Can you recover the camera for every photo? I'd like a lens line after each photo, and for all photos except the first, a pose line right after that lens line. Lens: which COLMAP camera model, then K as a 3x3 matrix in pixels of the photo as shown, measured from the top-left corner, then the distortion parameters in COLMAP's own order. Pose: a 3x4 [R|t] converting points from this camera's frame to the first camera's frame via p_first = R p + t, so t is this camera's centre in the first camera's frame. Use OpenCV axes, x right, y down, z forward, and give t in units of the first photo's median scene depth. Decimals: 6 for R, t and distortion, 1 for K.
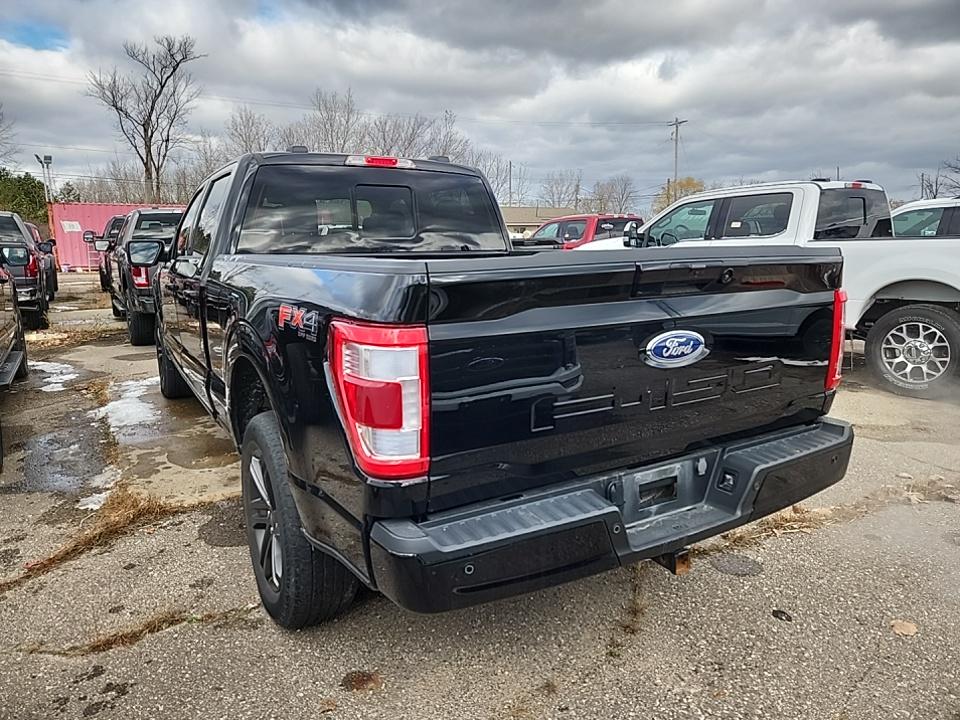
lens RADIAL K [[629.0, 0, 480.0], [0, 629.0, 360.0], [0, 0, 1]] dist [0.082352, -0.058949]
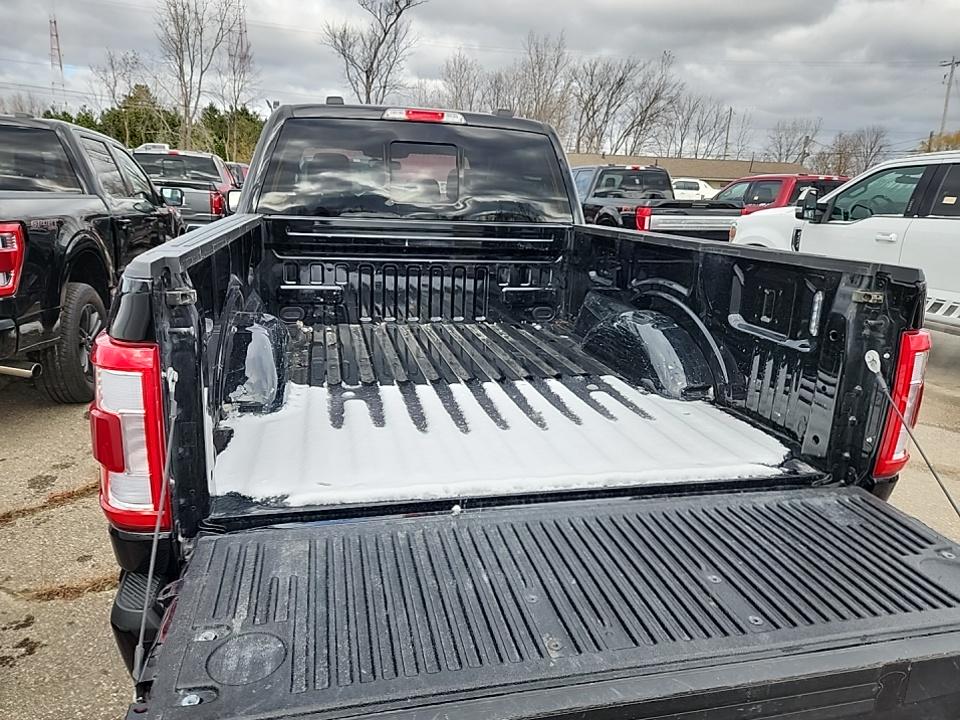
lens RADIAL K [[635.0, 0, 476.4], [0, 635.0, 360.4], [0, 0, 1]] dist [0.072124, -0.058403]
pose [[0.952281, 0.123320, -0.279200, 0.298651], [-0.102847, 0.990895, 0.086884, -0.086277], [0.287372, -0.054023, 0.956294, 0.213479]]
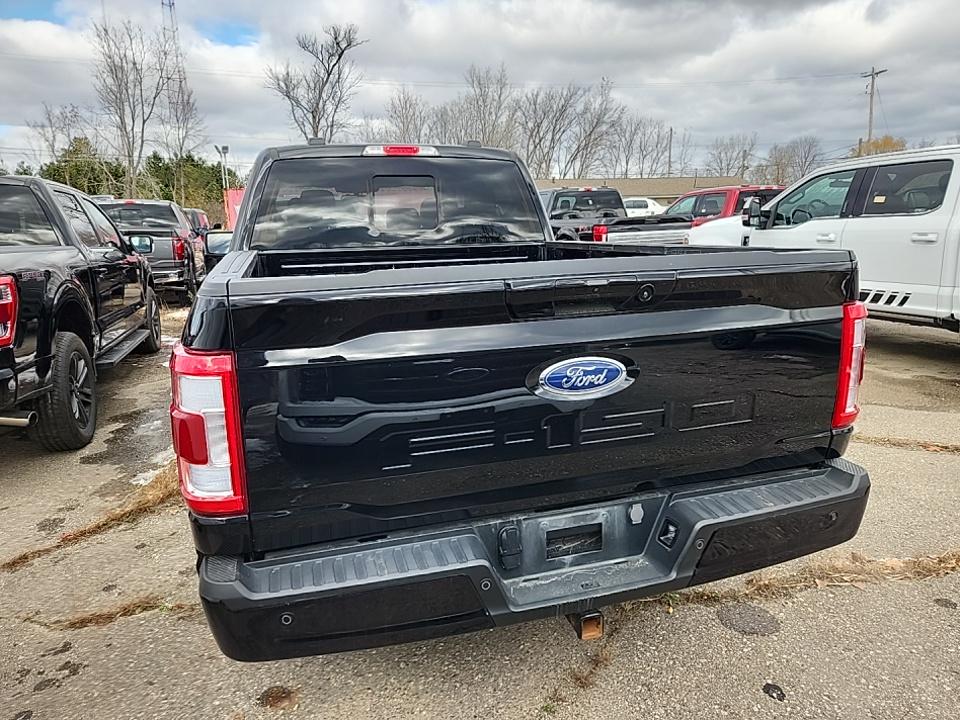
lens RADIAL K [[638.3, 0, 476.2], [0, 638.3, 361.8], [0, 0, 1]] dist [0.077847, -0.063707]
pose [[0.972152, 0.037847, -0.231274, 0.278203], [-0.029319, 0.998761, 0.040201, -0.052843], [0.232510, -0.032300, 0.972058, 0.104659]]
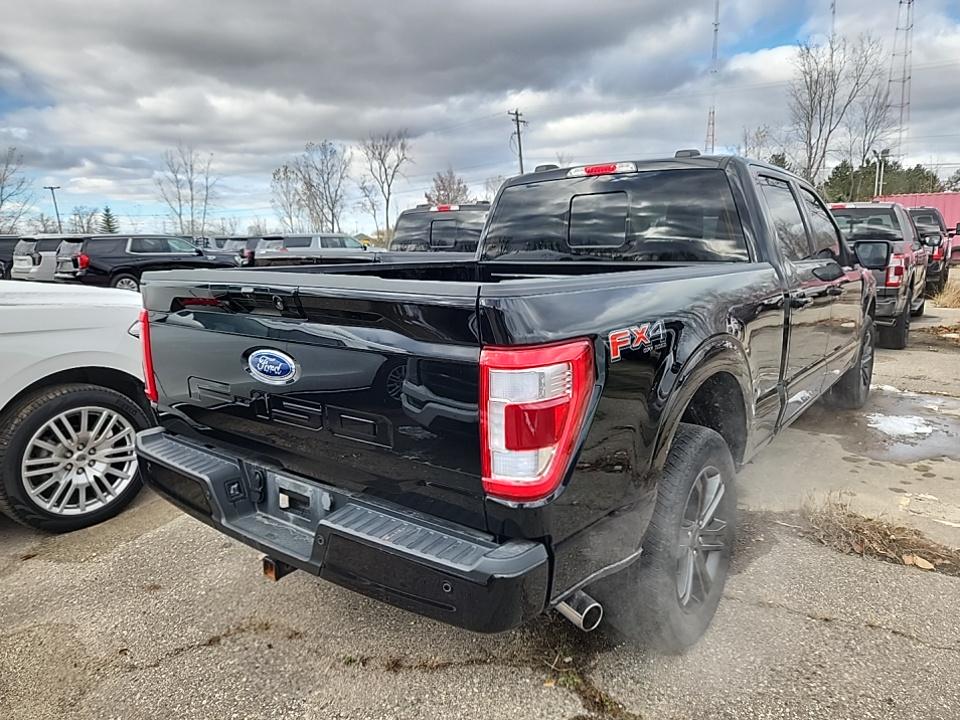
lens RADIAL K [[638.3, 0, 476.2], [0, 638.3, 361.8], [0, 0, 1]] dist [0.077847, -0.063707]
pose [[0.373382, 0.175922, -0.910844, 1.069278], [-0.163899, 0.978919, 0.121883, -0.161122], [0.913085, 0.103777, 0.394344, 0.672837]]
